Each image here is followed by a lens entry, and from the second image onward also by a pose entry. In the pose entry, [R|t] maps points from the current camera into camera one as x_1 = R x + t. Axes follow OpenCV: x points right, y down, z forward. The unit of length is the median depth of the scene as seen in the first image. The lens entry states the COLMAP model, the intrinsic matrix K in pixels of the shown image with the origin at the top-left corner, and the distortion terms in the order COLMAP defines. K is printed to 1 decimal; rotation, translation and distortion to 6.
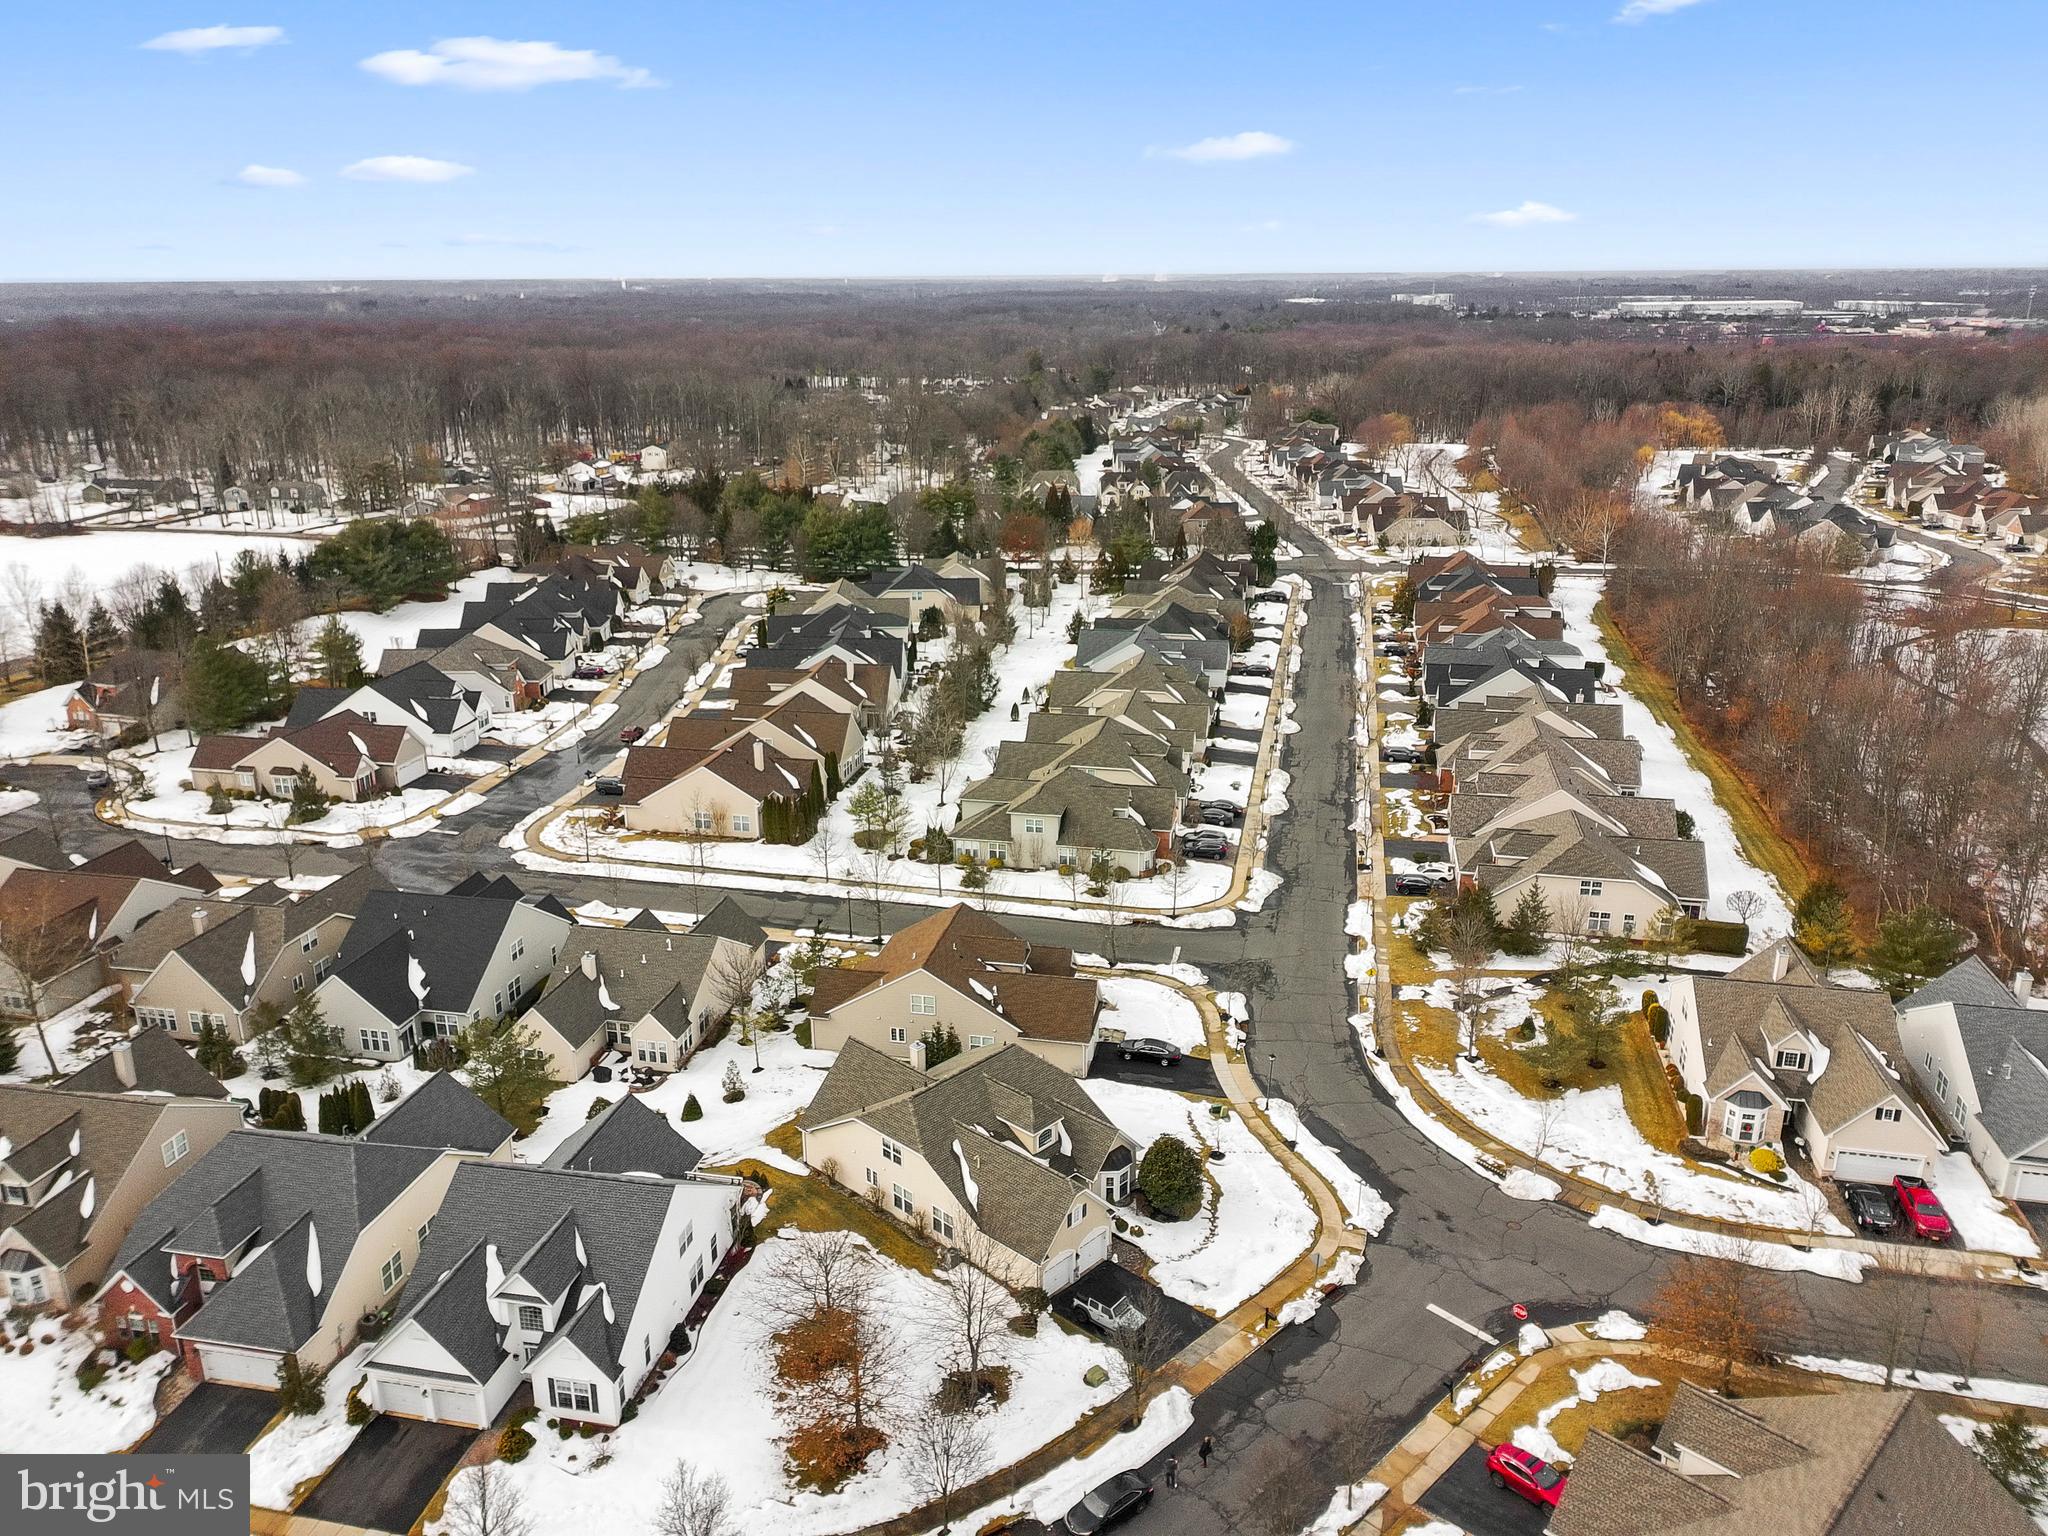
lens RADIAL K [[1502.6, 0, 1013.0], [0, 1502.6, 764.7], [0, 0, 1]] dist [0.072656, -0.060662]
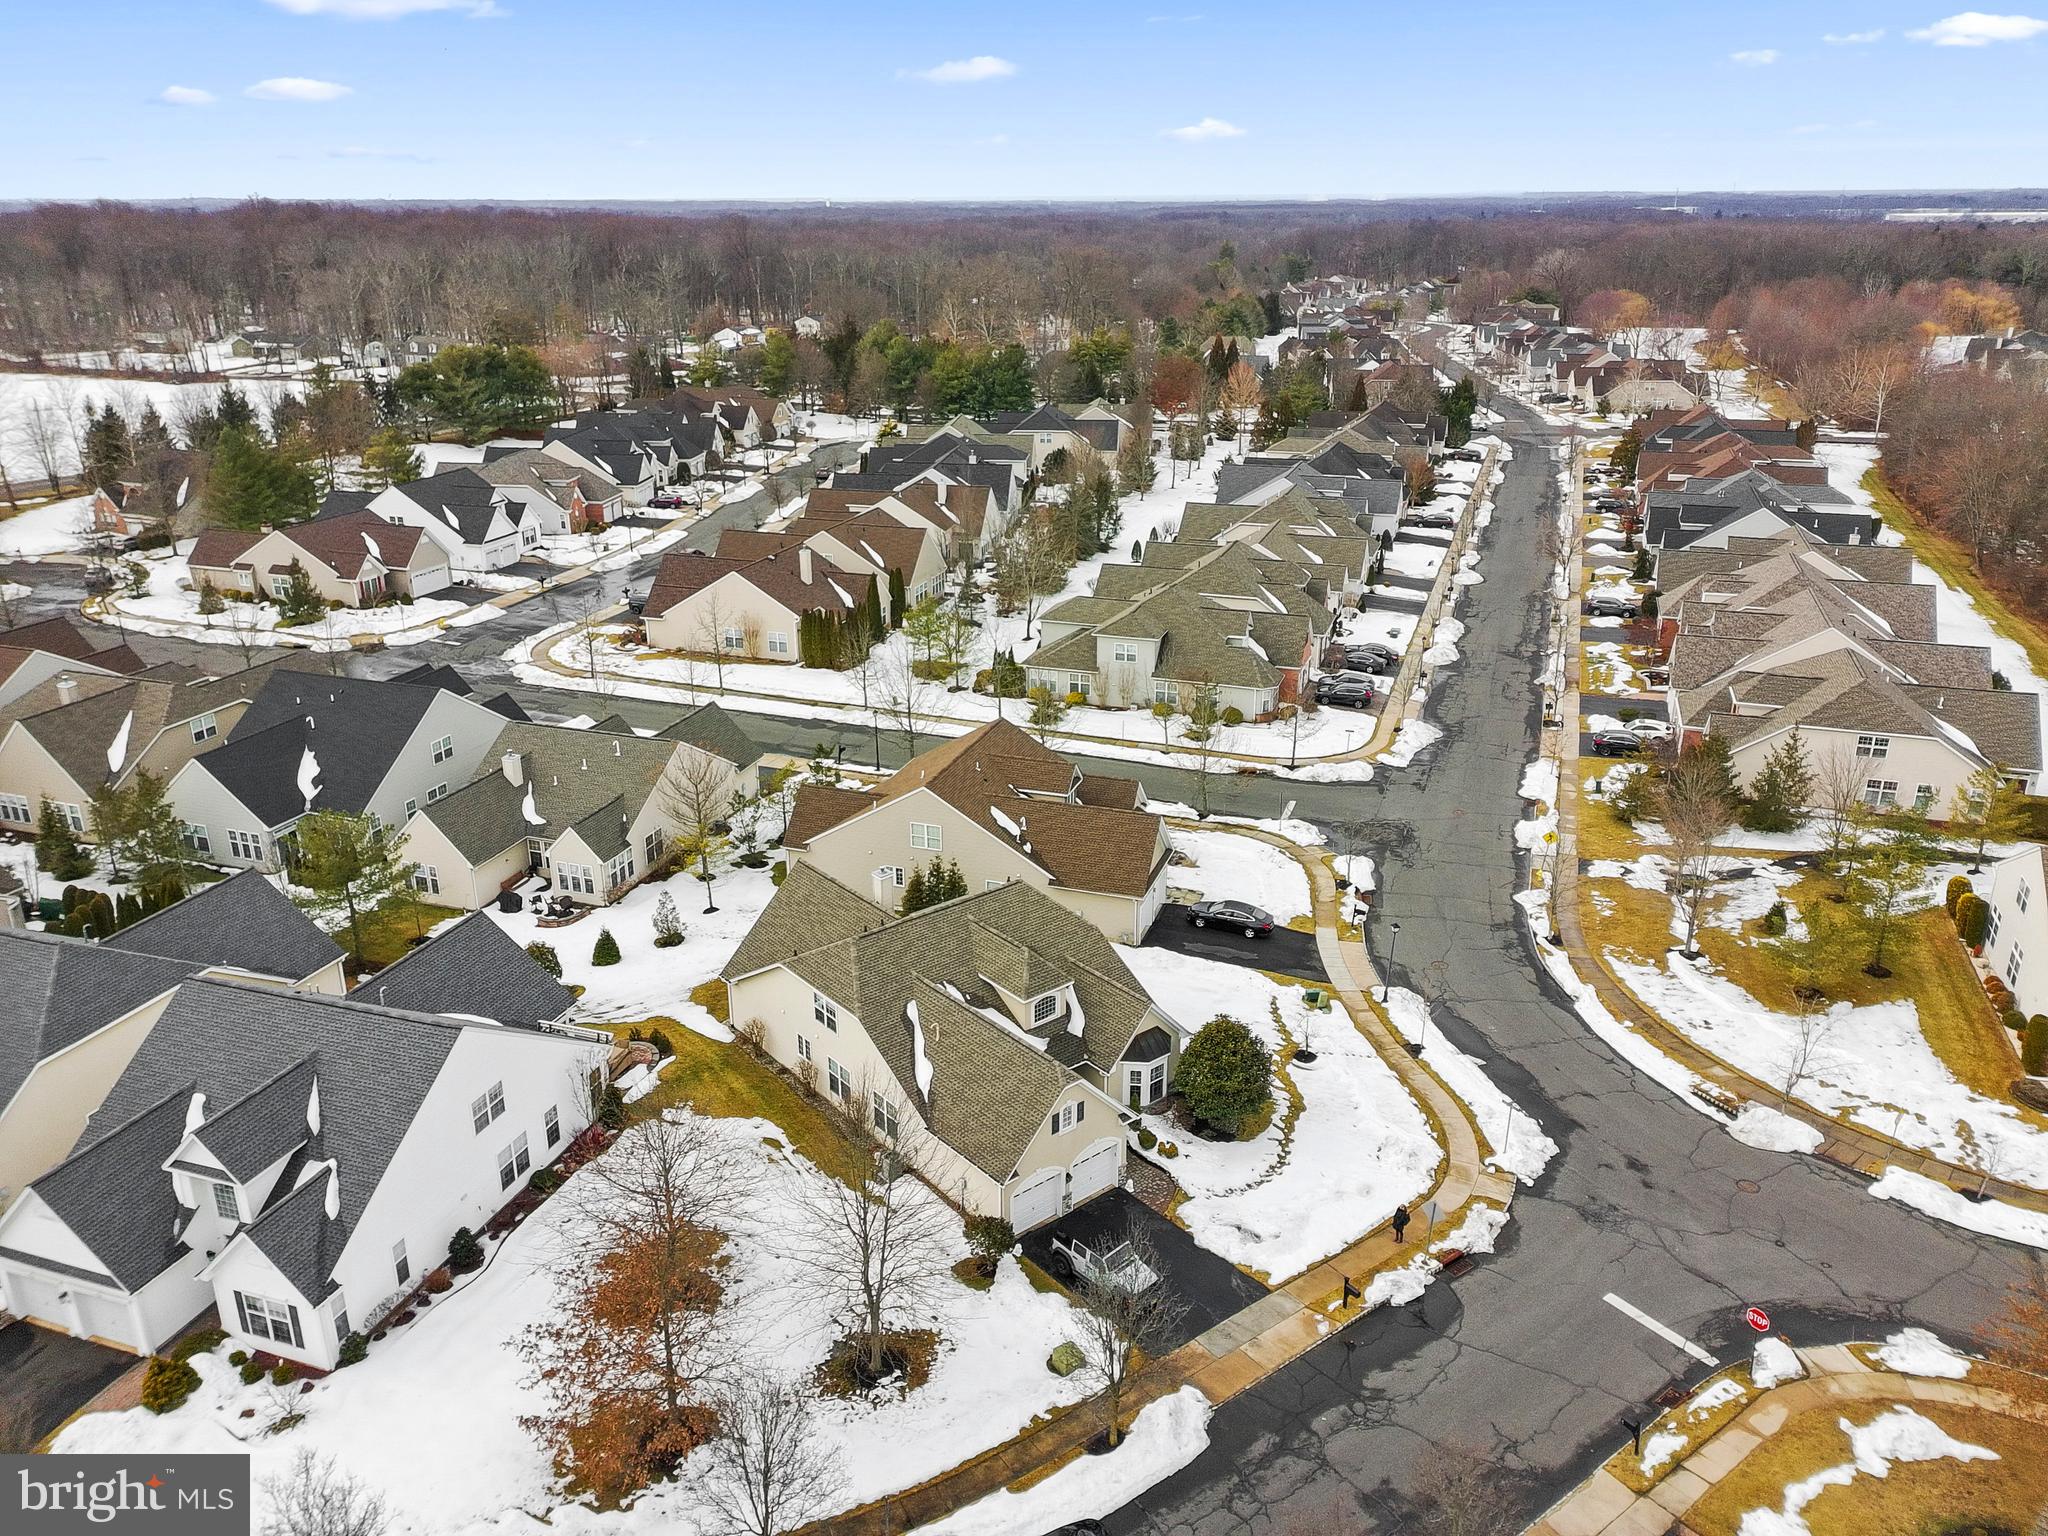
lens RADIAL K [[1502.6, 0, 1013.6], [0, 1502.6, 764.4], [0, 0, 1]] dist [0.072656, -0.060662]
pose [[0.991816, 0.045457, -0.119313, 0.068757], [-0.040196, 0.998126, 0.046134, 0.084103], [0.121186, -0.040961, 0.991784, 0.255250]]
